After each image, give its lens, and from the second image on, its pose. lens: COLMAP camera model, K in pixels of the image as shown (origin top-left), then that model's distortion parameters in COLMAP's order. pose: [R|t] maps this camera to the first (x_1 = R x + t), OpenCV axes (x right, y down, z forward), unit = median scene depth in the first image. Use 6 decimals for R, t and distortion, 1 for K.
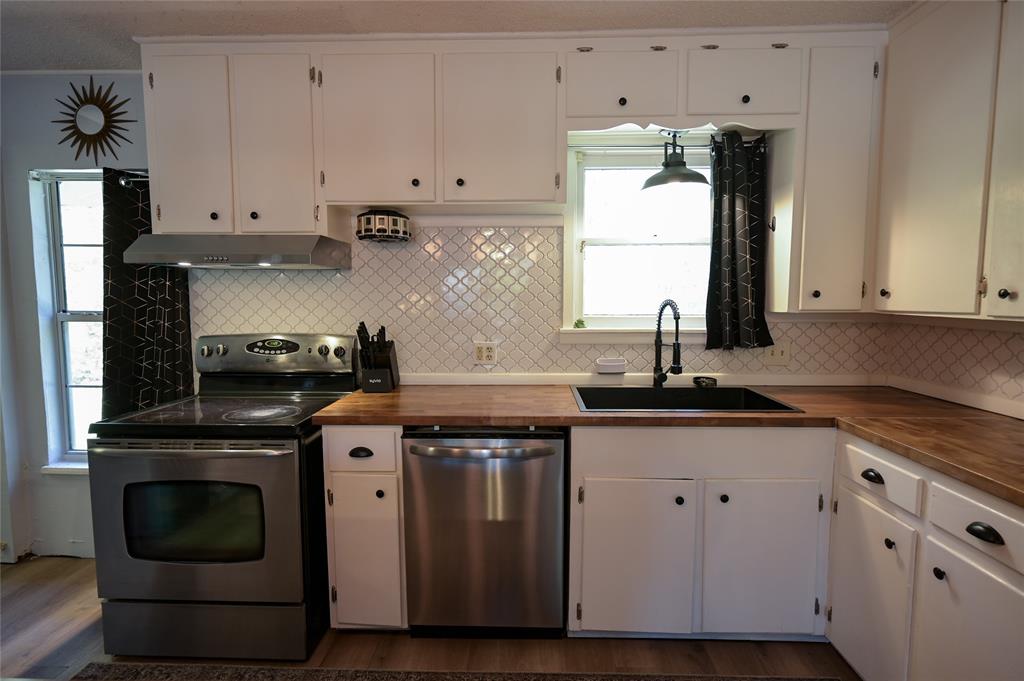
lens RADIAL K [[493.1, 0, 511.4], [0, 493.1, 338.8], [0, 0, 1]] dist [-0.004892, 0.000494]
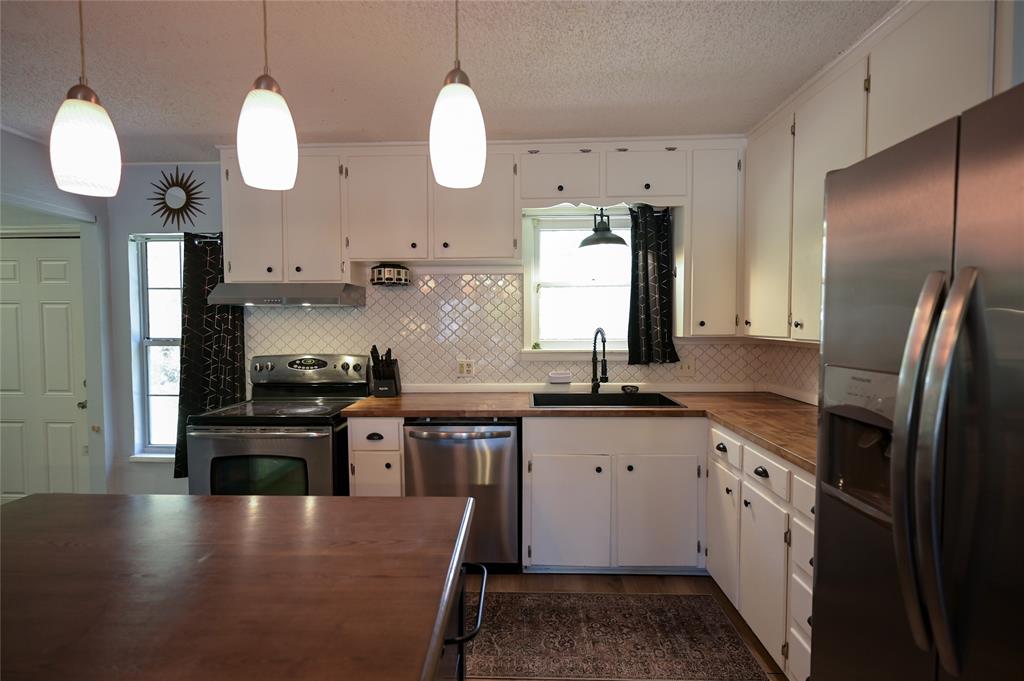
lens RADIAL K [[493.1, 0, 503.6], [0, 493.1, 343.9], [0, 0, 1]] dist [-0.004892, 0.000494]
pose [[0.999933, -0.004154, -0.010761, 0.071296], [0.003720, 0.999192, -0.040014, 0.018496], [0.010918, 0.039971, 0.999141, -0.367870]]
